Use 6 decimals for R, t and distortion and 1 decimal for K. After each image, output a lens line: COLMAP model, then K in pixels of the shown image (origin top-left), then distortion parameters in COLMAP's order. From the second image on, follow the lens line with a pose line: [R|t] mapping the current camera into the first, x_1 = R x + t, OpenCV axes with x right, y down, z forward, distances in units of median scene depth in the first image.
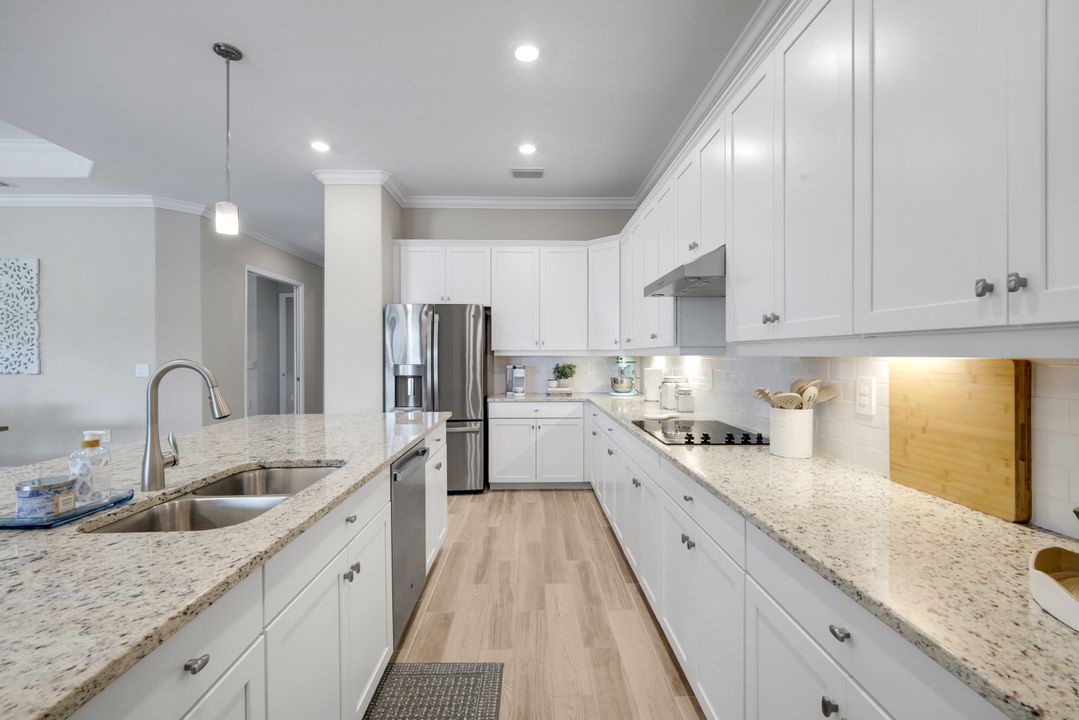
lens RADIAL K [[477.3, 0, 540.1], [0, 477.3, 358.3], [0, 0, 1]] dist [0.001958, 0.000742]
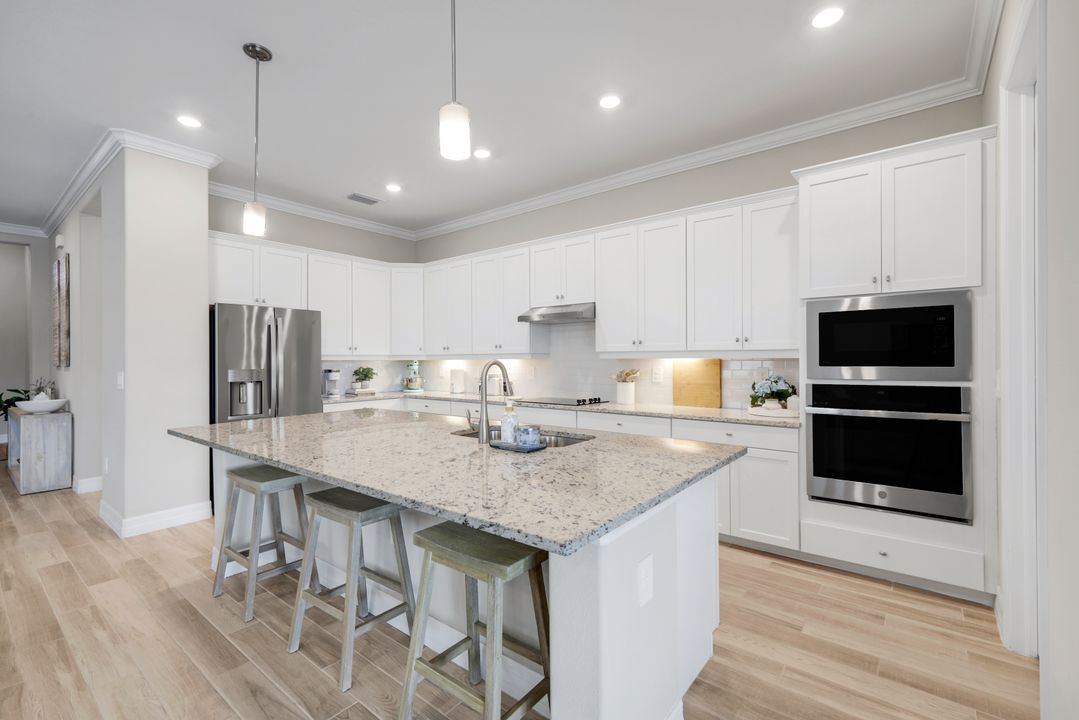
lens RADIAL K [[477.3, 0, 540.1], [0, 477.3, 358.3], [0, 0, 1]] dist [0.001958, 0.000742]
pose [[0.642007, 0.000308, 0.766698, -0.628983], [0.008764, 0.999932, -0.007741, 0.003420], [-0.766648, 0.011689, 0.641961, -0.046248]]
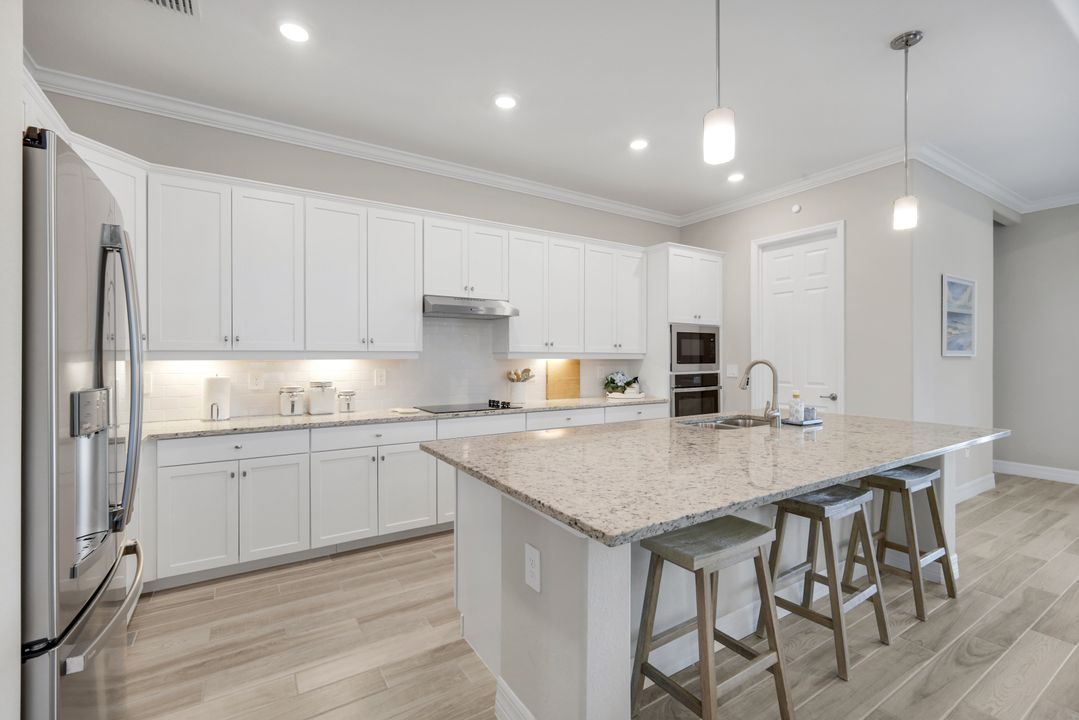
lens RADIAL K [[477.3, 0, 540.1], [0, 477.3, 358.3], [0, 0, 1]] dist [0.001958, 0.000742]
pose [[-0.517121, 0.004102, 0.855903, -0.652088], [0.008451, 0.999964, 0.000313, -0.003398], [-0.855871, 0.007395, -0.517137, 0.930549]]
